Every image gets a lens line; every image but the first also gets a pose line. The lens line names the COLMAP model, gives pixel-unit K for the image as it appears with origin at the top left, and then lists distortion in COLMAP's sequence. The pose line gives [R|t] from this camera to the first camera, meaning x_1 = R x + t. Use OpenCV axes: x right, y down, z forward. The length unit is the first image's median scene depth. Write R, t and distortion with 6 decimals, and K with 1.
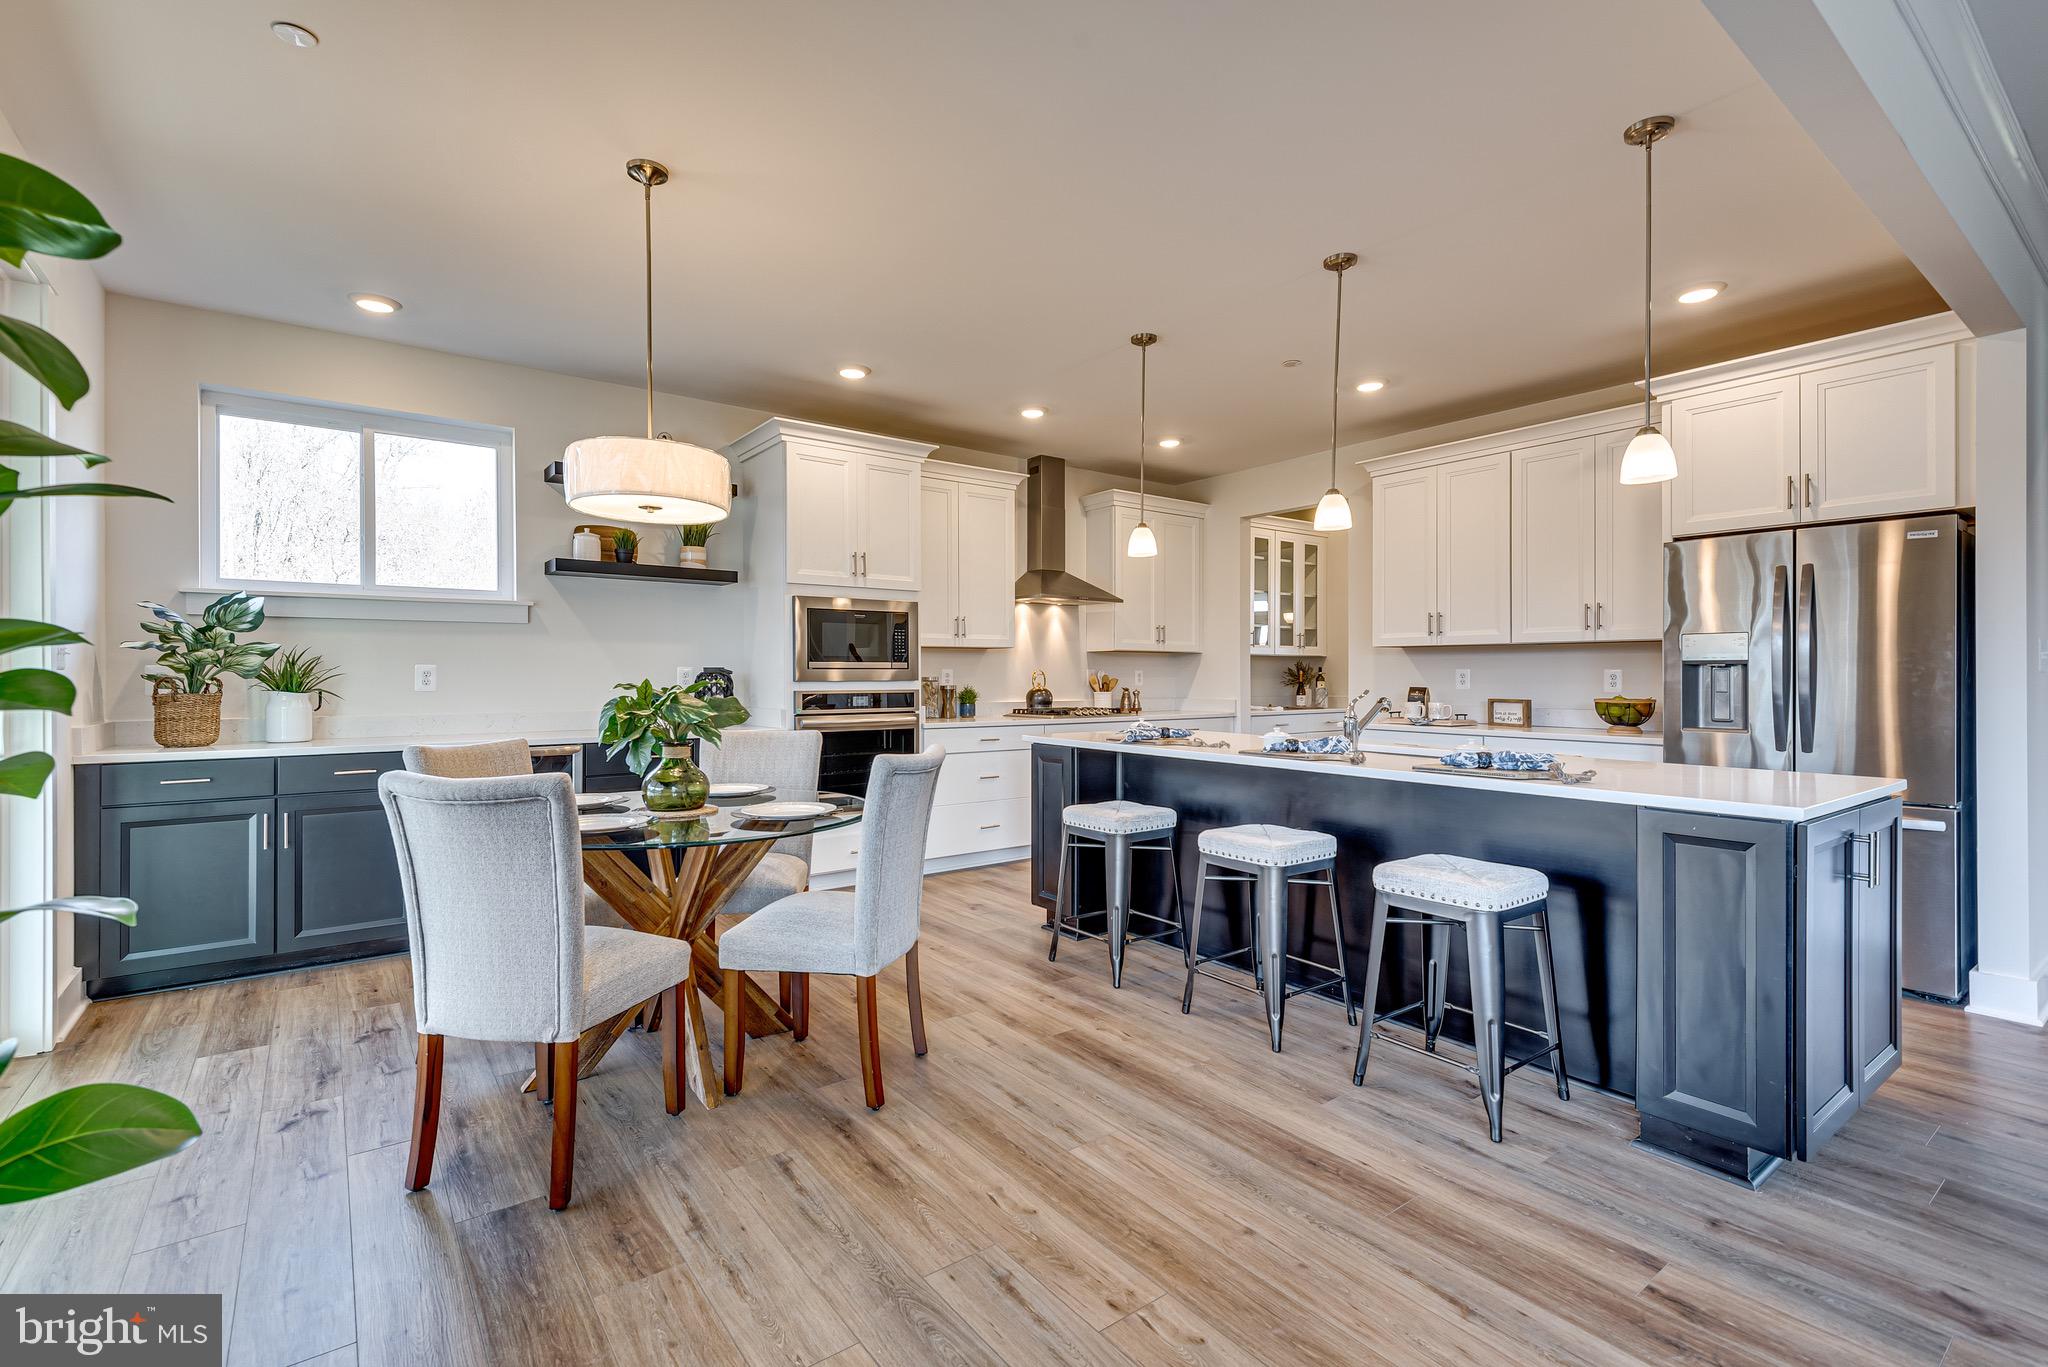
lens RADIAL K [[927.5, 0, 1021.9], [0, 927.5, 674.6], [0, 0, 1]] dist [-0.000128, -0.000037]
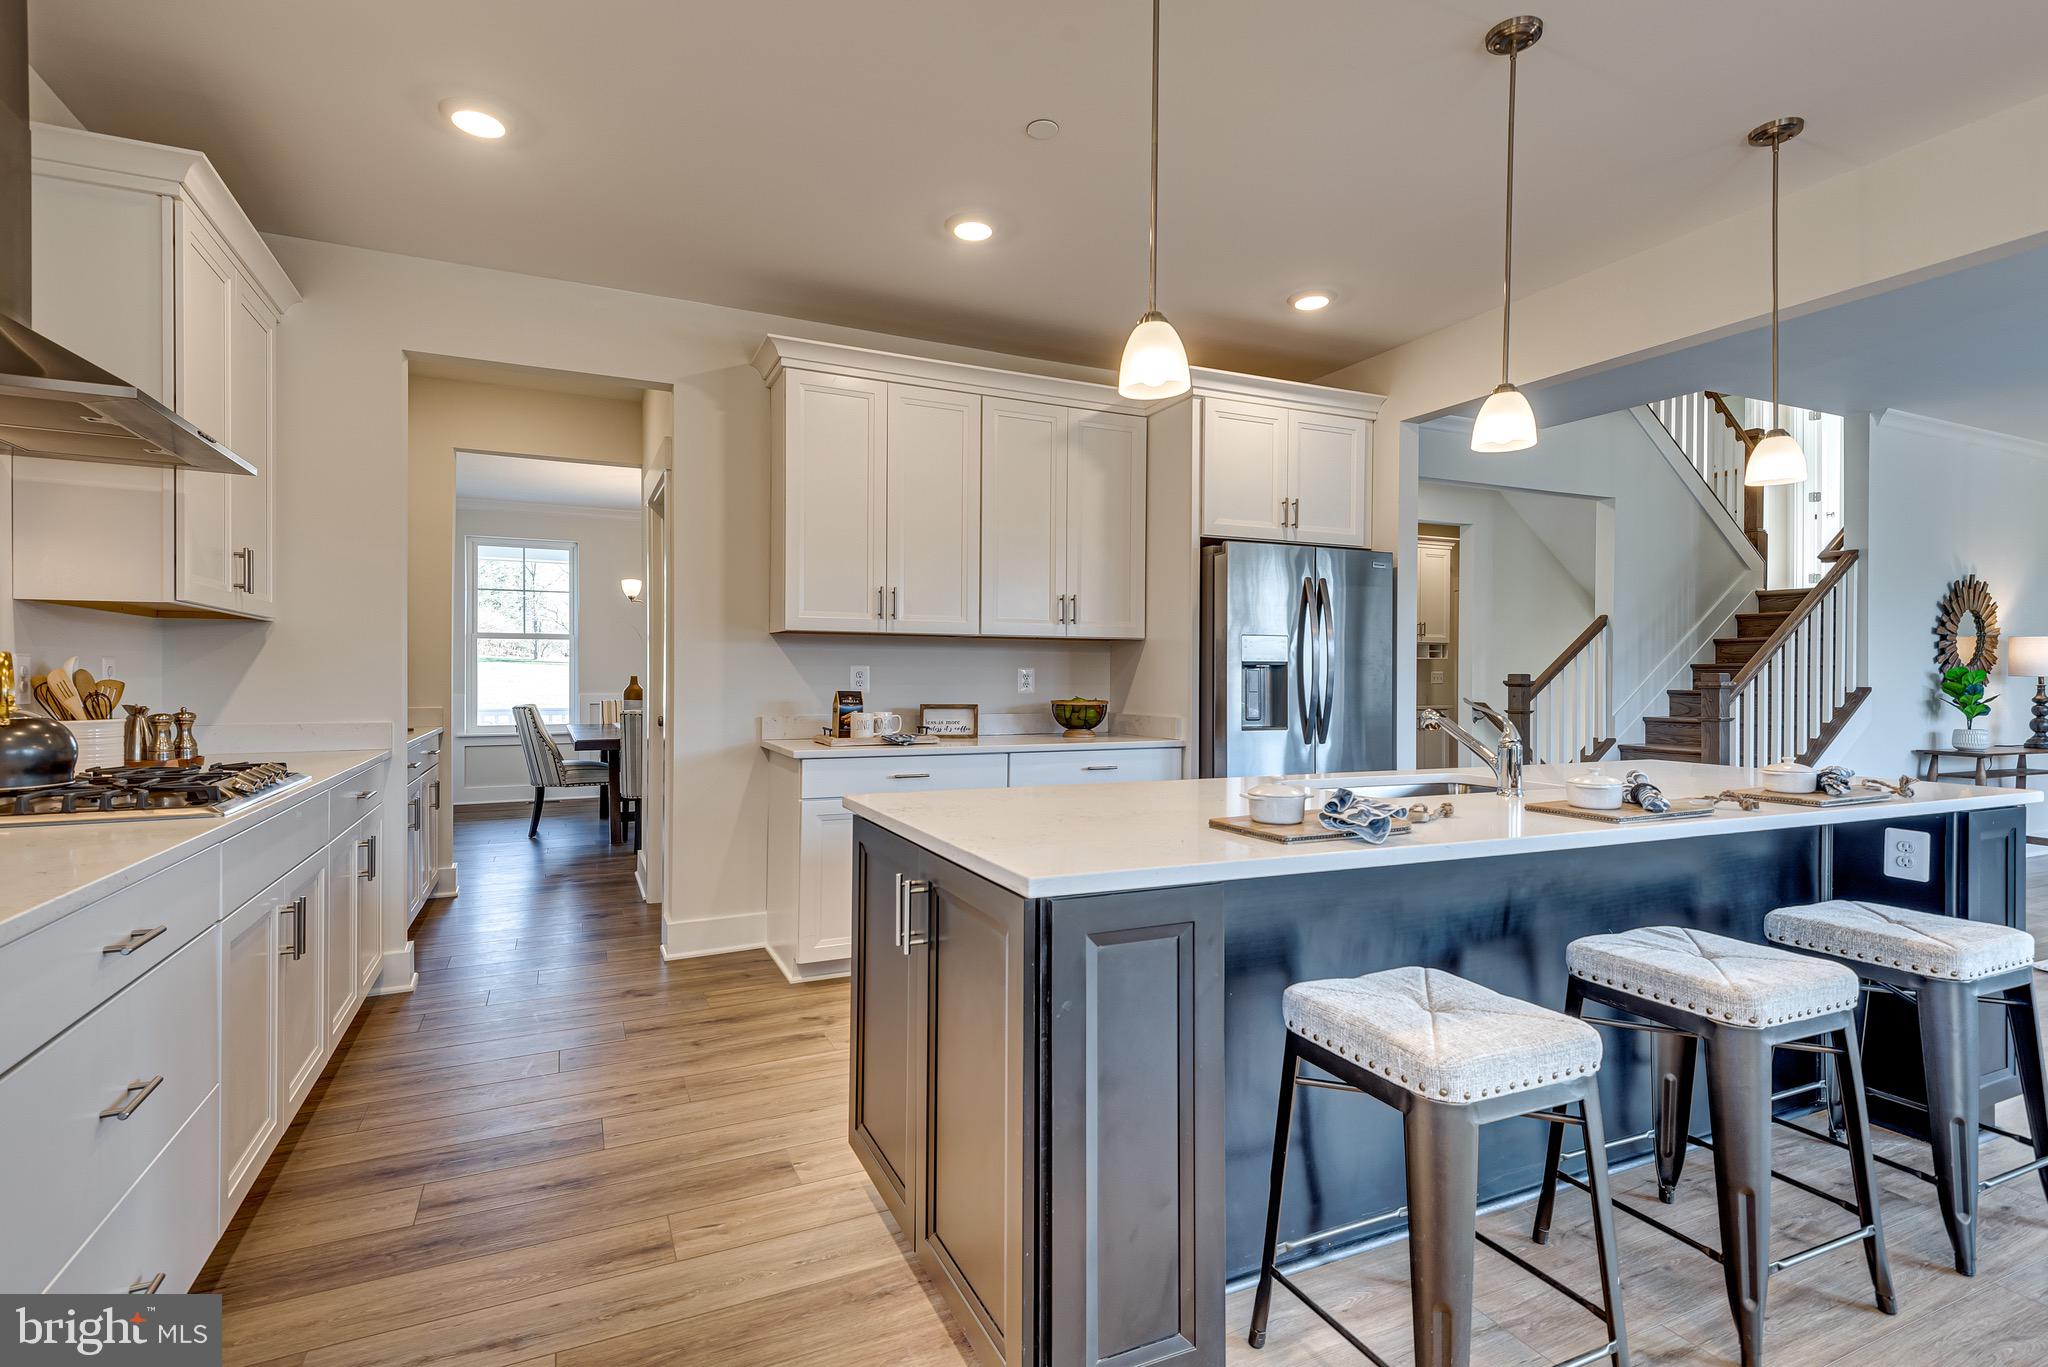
lens RADIAL K [[927.5, 0, 1021.9], [0, 927.5, 674.6], [0, 0, 1]] dist [-0.000128, -0.000037]
pose [[0.233255, 0.002524, 0.972412, -0.255421], [-0.005589, 0.999984, -0.001255, 0.001196], [-0.972400, -0.005142, 0.233265, 0.825480]]
